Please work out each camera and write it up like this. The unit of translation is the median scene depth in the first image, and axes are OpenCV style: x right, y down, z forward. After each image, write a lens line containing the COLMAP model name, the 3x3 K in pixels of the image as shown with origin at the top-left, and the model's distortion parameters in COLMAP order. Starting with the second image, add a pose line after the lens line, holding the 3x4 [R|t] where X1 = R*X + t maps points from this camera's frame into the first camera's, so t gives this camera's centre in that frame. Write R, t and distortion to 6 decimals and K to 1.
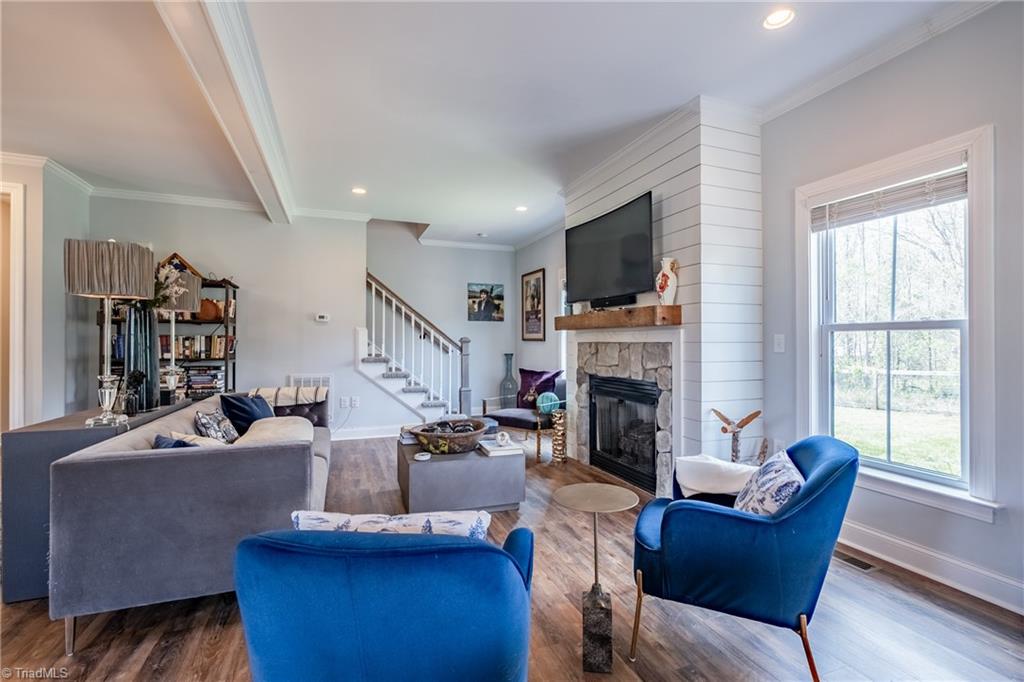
lens RADIAL K [[455.8, 0, 504.0], [0, 455.8, 338.3], [0, 0, 1]] dist [-0.005960, 0.002374]
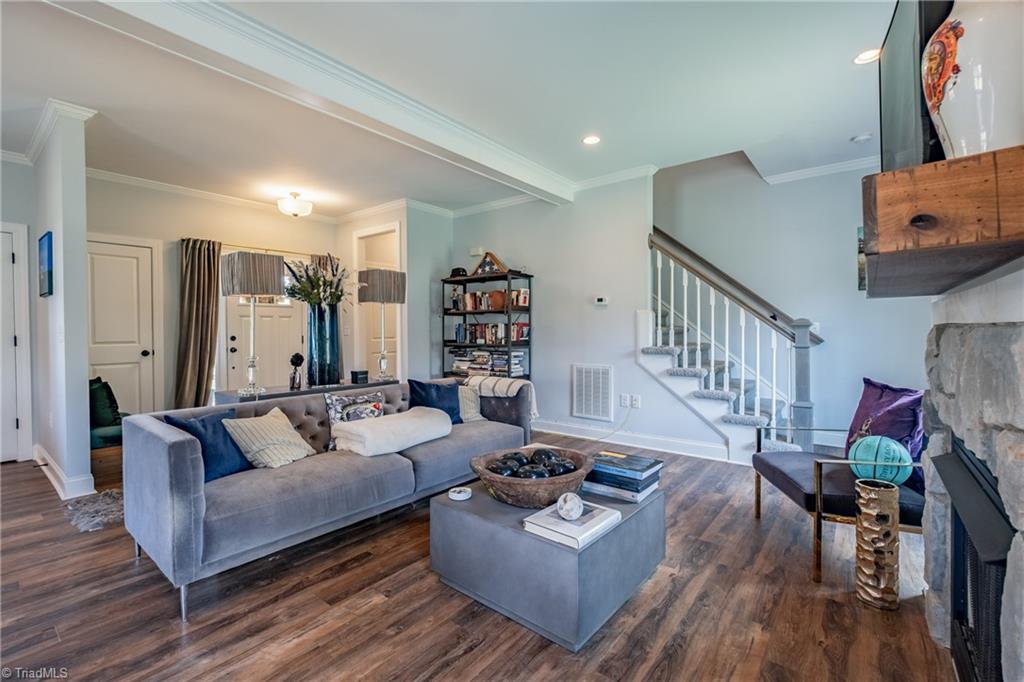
lens RADIAL K [[455.8, 0, 494.4], [0, 455.8, 332.0], [0, 0, 1]] dist [-0.005960, 0.002374]
pose [[0.504941, -0.000742, -0.863153, 0.284631], [0.016001, 0.999836, 0.008501, 0.004571], [0.863005, -0.018103, 0.504870, 0.426852]]
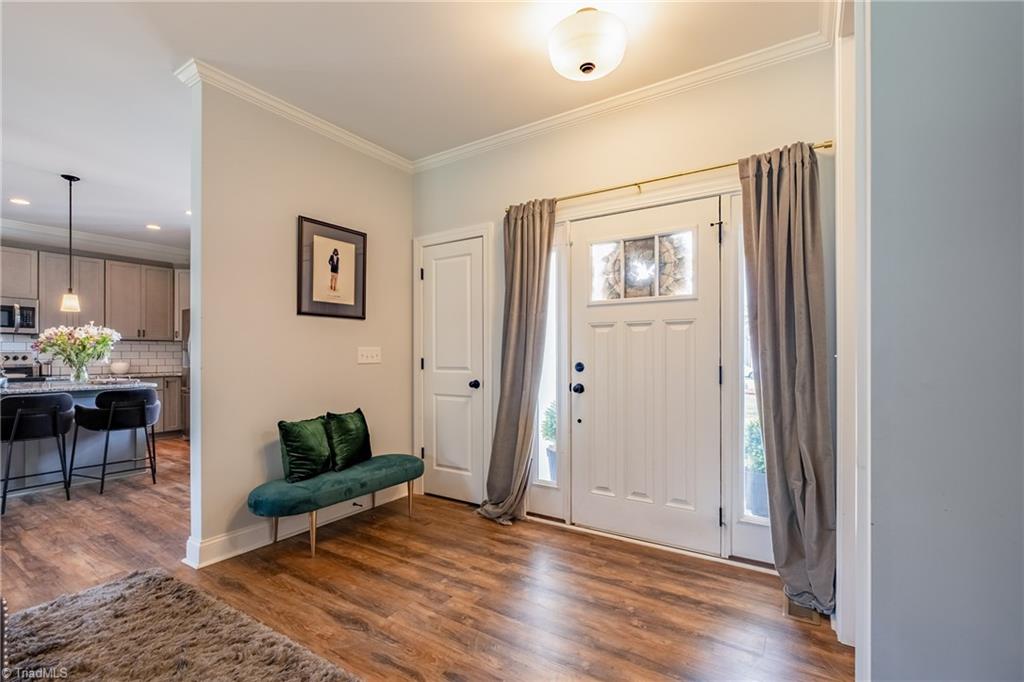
lens RADIAL K [[455.8, 0, 523.8], [0, 455.8, 359.2], [0, 0, 1]] dist [-0.005960, 0.002374]
pose [[-0.798169, 0.004038, -0.602420, -0.581134], [0.007092, 0.999971, -0.002693, 0.009792], [0.602391, -0.006422, -0.798175, 0.884991]]
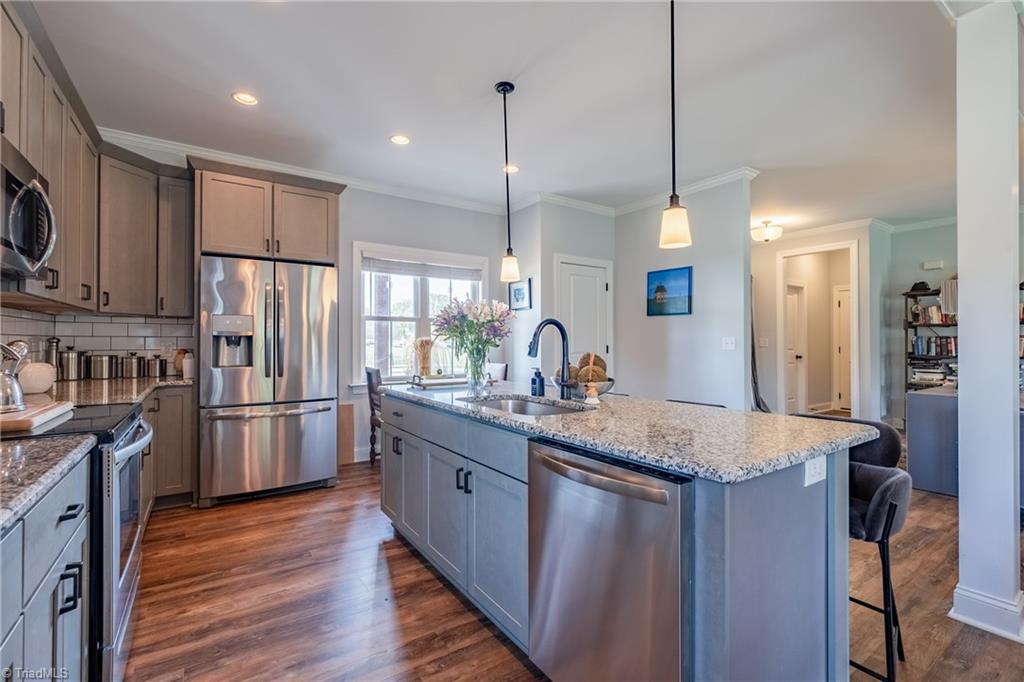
lens RADIAL K [[455.8, 0, 514.3], [0, 455.8, 341.0], [0, 0, 1]] dist [-0.005960, 0.002374]
pose [[0.229437, -0.003730, -0.973316, 0.140449], [0.012880, 0.999917, -0.000796, -0.009032], [0.973238, -0.012354, 0.229466, -0.395751]]
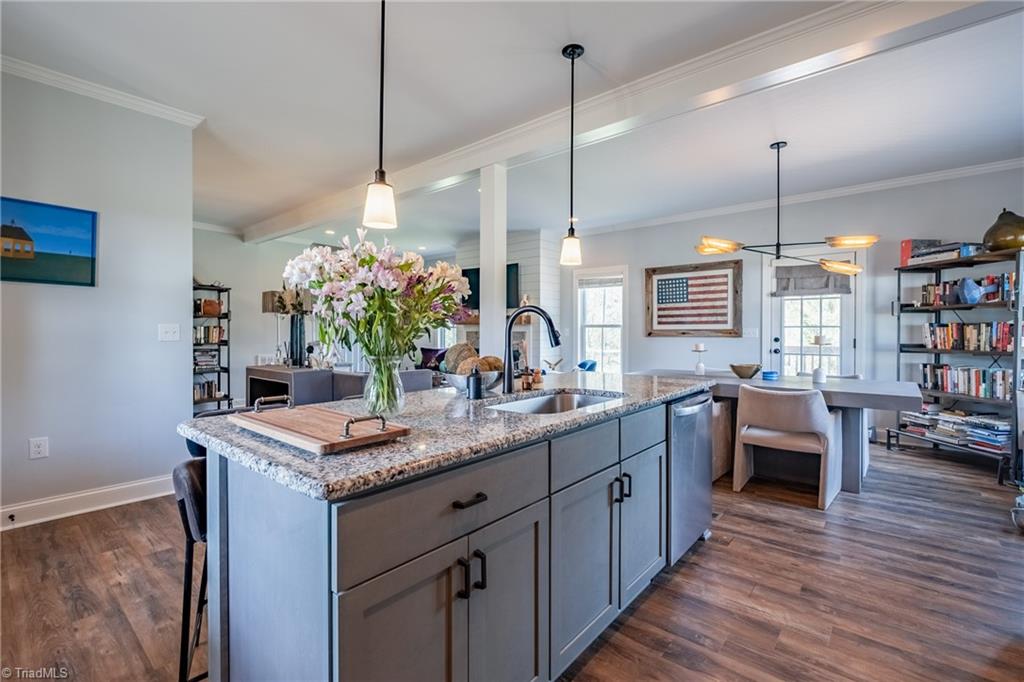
lens RADIAL K [[455.8, 0, 509.1], [0, 455.8, 335.1], [0, 0, 1]] dist [-0.005960, 0.002374]
pose [[0.883487, -0.003067, 0.468445, -0.494952], [-0.006730, 0.999792, 0.019239, -0.012236], [-0.468407, -0.020150, 0.883283, -0.614667]]
